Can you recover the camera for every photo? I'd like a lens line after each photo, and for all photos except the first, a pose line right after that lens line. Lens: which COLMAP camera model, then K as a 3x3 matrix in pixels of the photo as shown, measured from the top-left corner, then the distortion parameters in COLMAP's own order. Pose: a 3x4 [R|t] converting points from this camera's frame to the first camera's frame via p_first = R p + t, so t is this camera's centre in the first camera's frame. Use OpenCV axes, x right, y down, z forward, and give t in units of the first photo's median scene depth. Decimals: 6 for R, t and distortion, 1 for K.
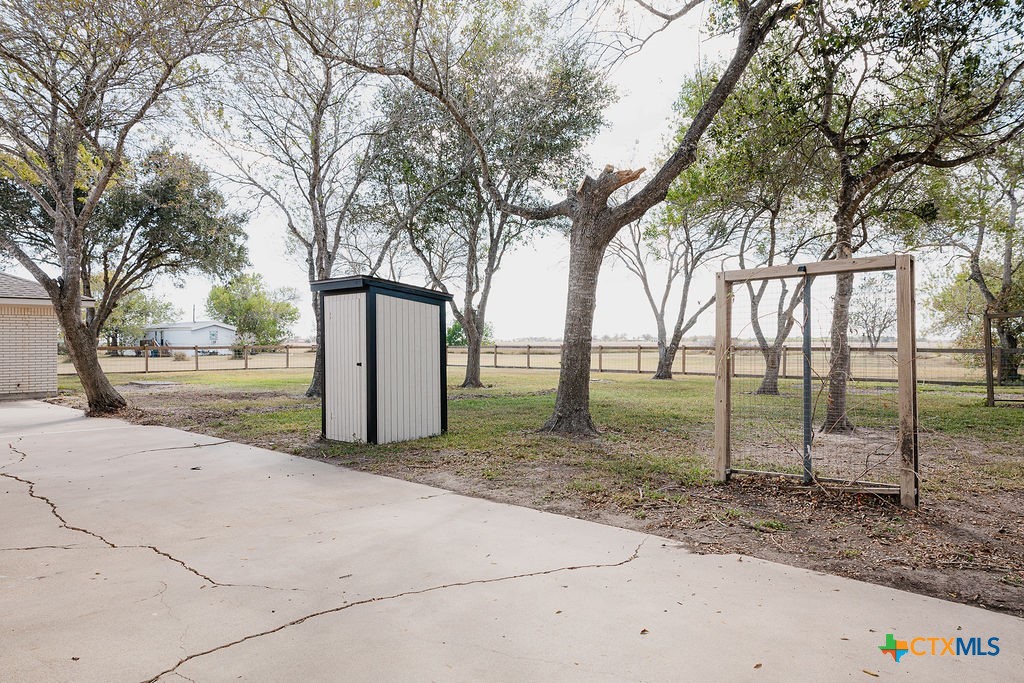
lens RADIAL K [[698.2, 0, 512.0], [0, 698.2, 341.5], [0, 0, 1]] dist [0.059787, 0.000565]
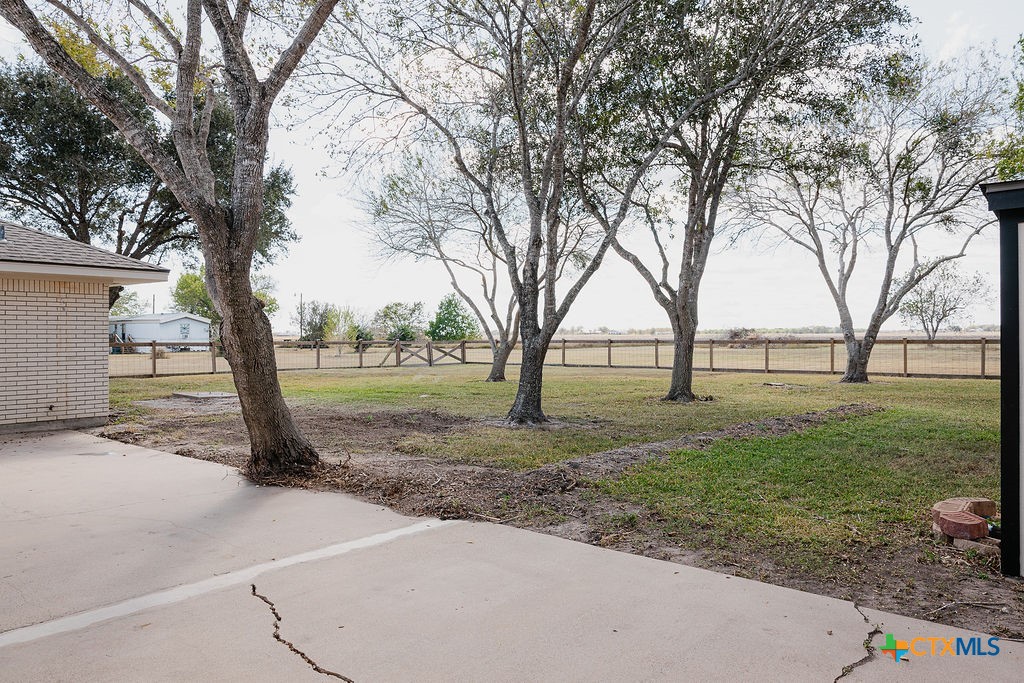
lens RADIAL K [[698.2, 0, 512.0], [0, 698.2, 341.5], [0, 0, 1]] dist [0.059787, 0.000565]
pose [[0.997141, -0.004072, 0.075457, -0.226009], [0.003362, 0.999949, 0.009533, -0.000263], [-0.075492, -0.009252, 0.997103, 0.240820]]
